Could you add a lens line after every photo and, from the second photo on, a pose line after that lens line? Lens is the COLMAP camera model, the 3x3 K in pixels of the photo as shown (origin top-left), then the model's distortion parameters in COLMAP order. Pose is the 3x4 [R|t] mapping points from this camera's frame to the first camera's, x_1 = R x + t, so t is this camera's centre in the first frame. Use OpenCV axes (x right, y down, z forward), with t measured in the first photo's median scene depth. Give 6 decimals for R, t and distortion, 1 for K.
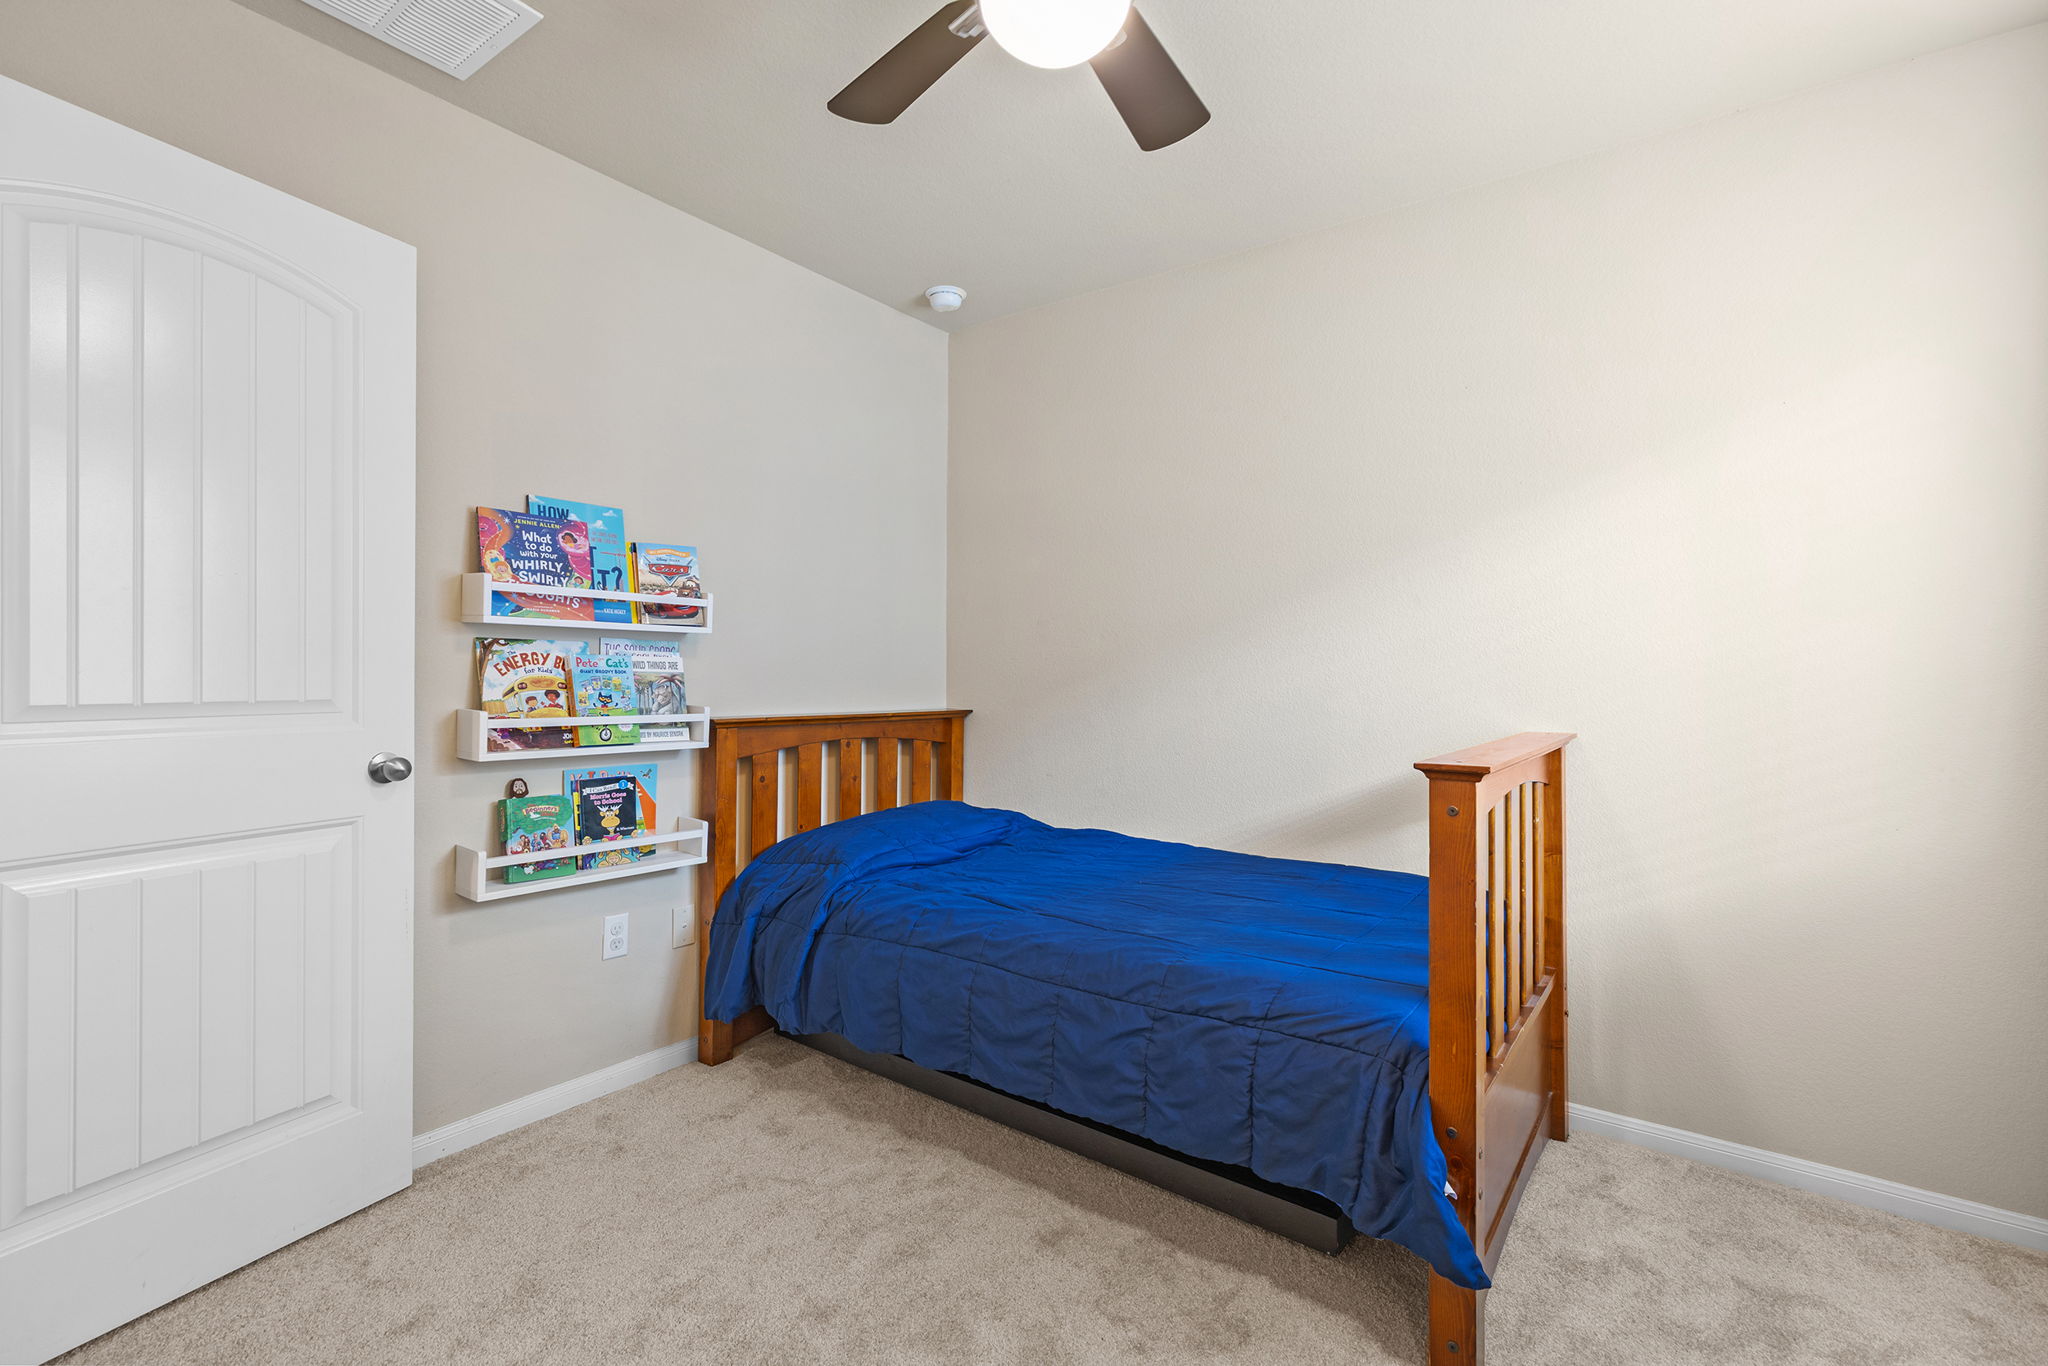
lens RADIAL K [[915.9, 0, 1015.6], [0, 915.9, 674.0], [0, 0, 1]] dist [0.001551, 0.000389]
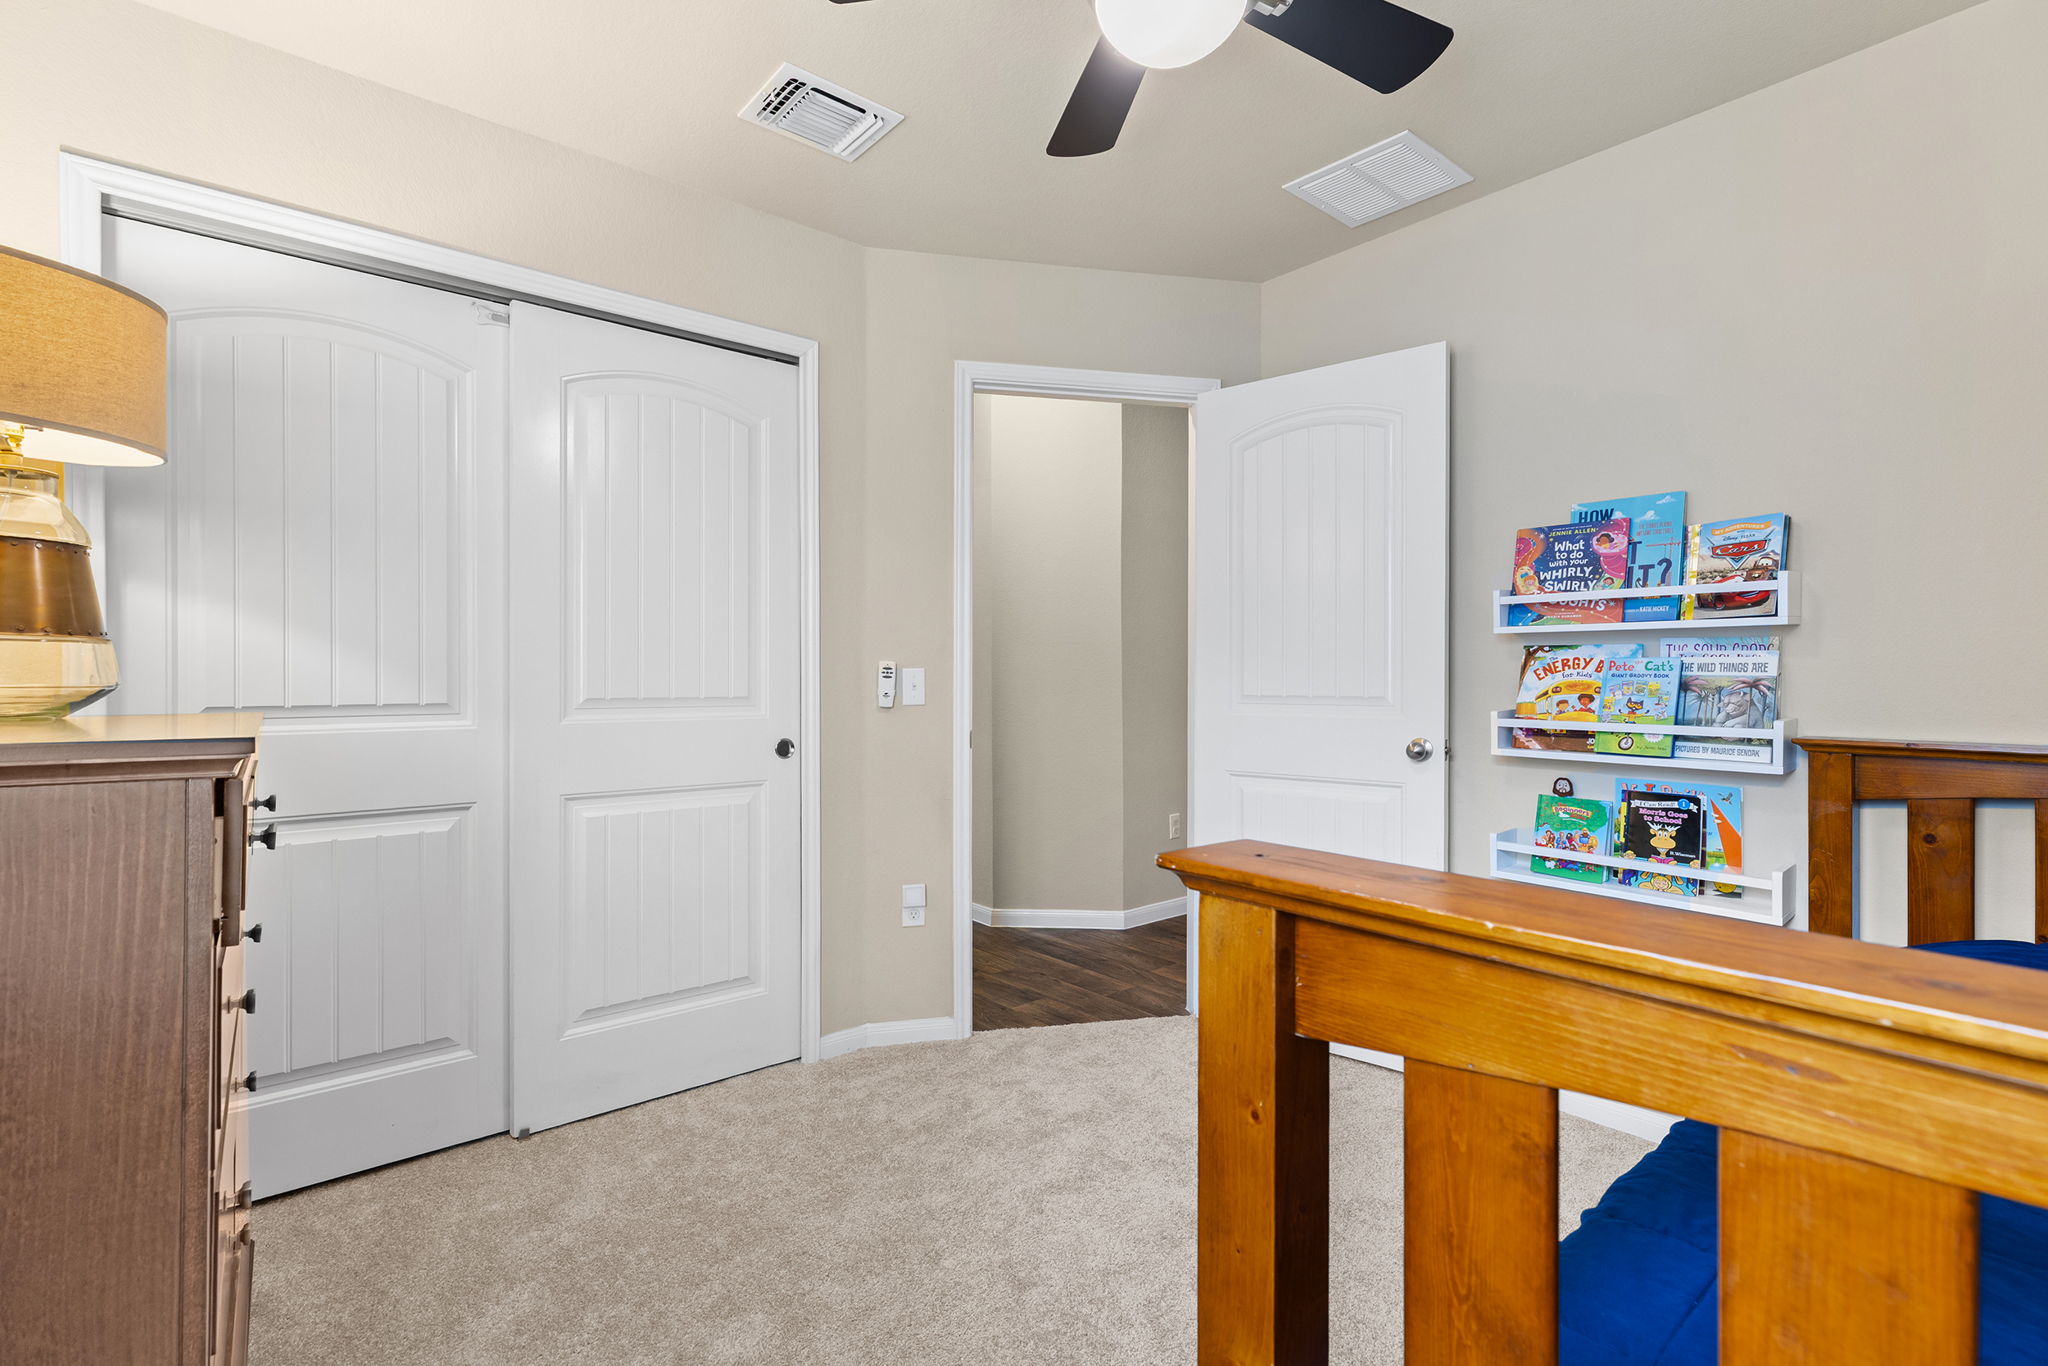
lens RADIAL K [[915.9, 0, 1023.8], [0, 915.9, 682.4], [0, 0, 1]] dist [0.001551, 0.000389]
pose [[-0.224385, 0.000042, -0.974501, 0.578155], [-0.000580, 1.000000, 0.000177, 0.004429], [0.974501, 0.000605, -0.224384, 0.591902]]
